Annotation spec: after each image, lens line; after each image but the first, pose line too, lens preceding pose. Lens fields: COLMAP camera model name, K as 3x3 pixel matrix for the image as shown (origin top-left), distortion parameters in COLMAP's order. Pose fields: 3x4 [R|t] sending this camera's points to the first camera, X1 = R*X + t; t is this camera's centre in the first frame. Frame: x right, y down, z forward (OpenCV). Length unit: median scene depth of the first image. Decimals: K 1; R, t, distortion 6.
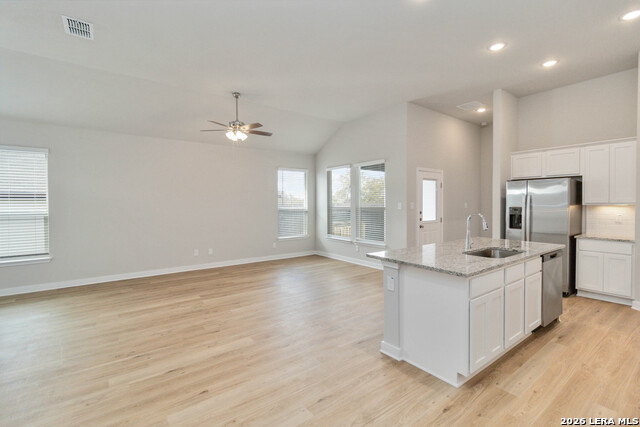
lens RADIAL K [[294.6, 0, 323.5], [0, 294.6, 208.6], [0, 0, 1]] dist [0.001972, 0.000058]
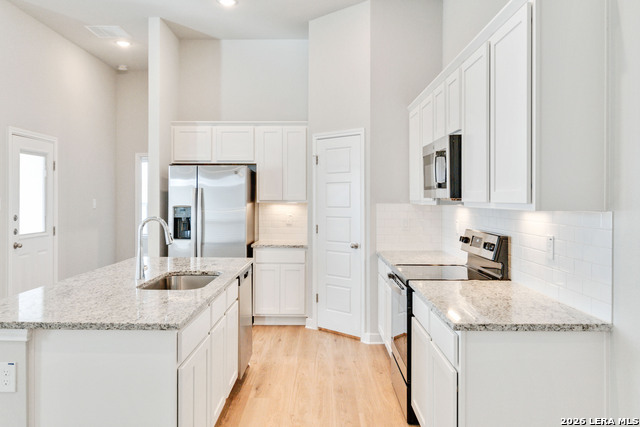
lens RADIAL K [[509.9, 0, 319.8], [0, 509.9, 200.7], [0, 0, 1]] dist [-0.003719, 0.001419]
pose [[0.604907, 0.003983, 0.796286, -0.058467], [0.009050, 0.999889, -0.011876, -0.000788], [-0.796245, 0.014391, 0.604804, 0.081974]]
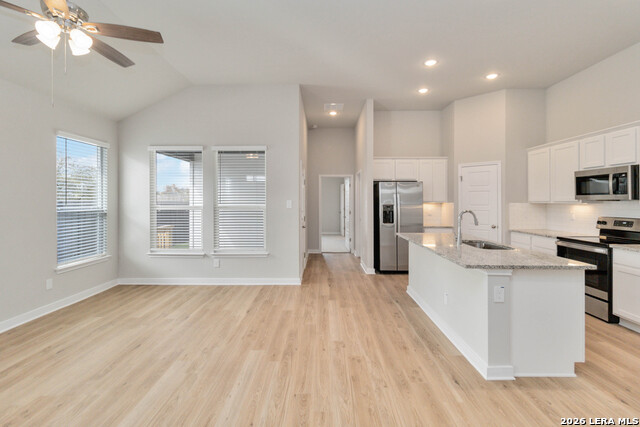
lens RADIAL K [[298.8, 0, 319.1], [0, 298.8, 199.6], [0, 0, 1]] dist [-0.000684, 0.000357]
pose [[0.612612, 0.007530, 0.790348, -0.447914], [0.011274, 0.999770, -0.018264, -0.006235], [-0.790303, 0.020099, 0.612386, 0.501794]]
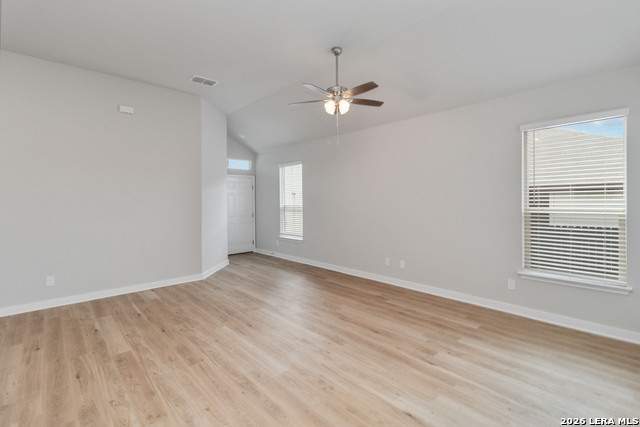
lens RADIAL K [[297.5, 0, 321.8], [0, 297.5, 202.6], [0, 0, 1]] dist [0.003590, 0.000566]
pose [[0.094631, 0.009708, -0.995465, 0.468264], [-0.011185, 0.999900, 0.008688, -0.020770], [0.995450, 0.010312, 0.094730, 0.983494]]
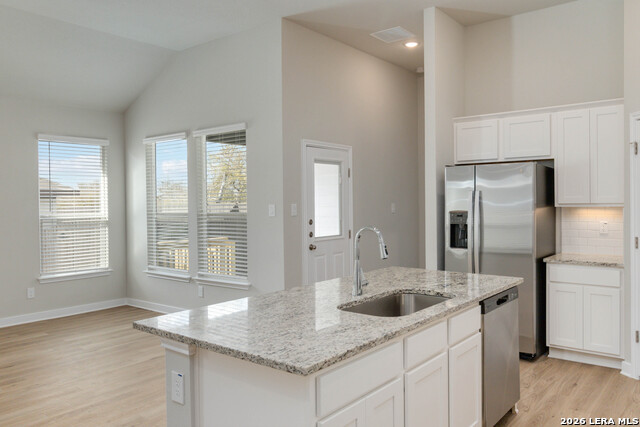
lens RADIAL K [[501.6, 0, 320.3], [0, 501.6, 208.3], [0, 0, 1]] dist [-0.002314, 0.001333]
pose [[0.968276, -0.008518, 0.249740, 0.142117], [0.010450, 0.999925, -0.006410, -0.007485], [-0.249666, 0.008817, 0.968292, 0.111923]]
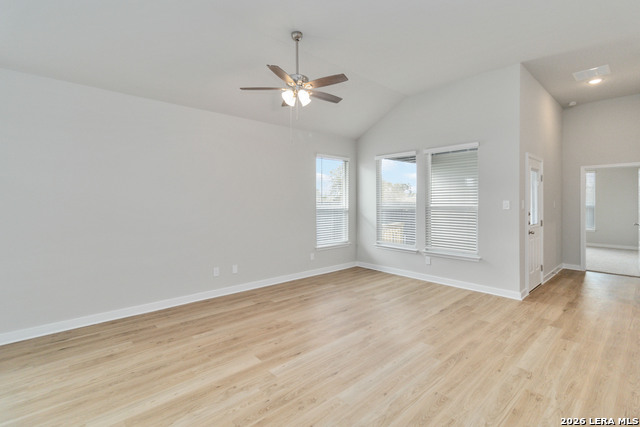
lens RADIAL K [[297.5, 0, 321.8], [0, 297.5, 202.6], [0, 0, 1]] dist [0.003590, 0.000566]
pose [[0.996098, 0.002249, 0.088229, -0.325842], [-0.001041, 0.999905, -0.013739, -0.004805], [-0.088251, 0.013593, 0.996005, 0.368181]]
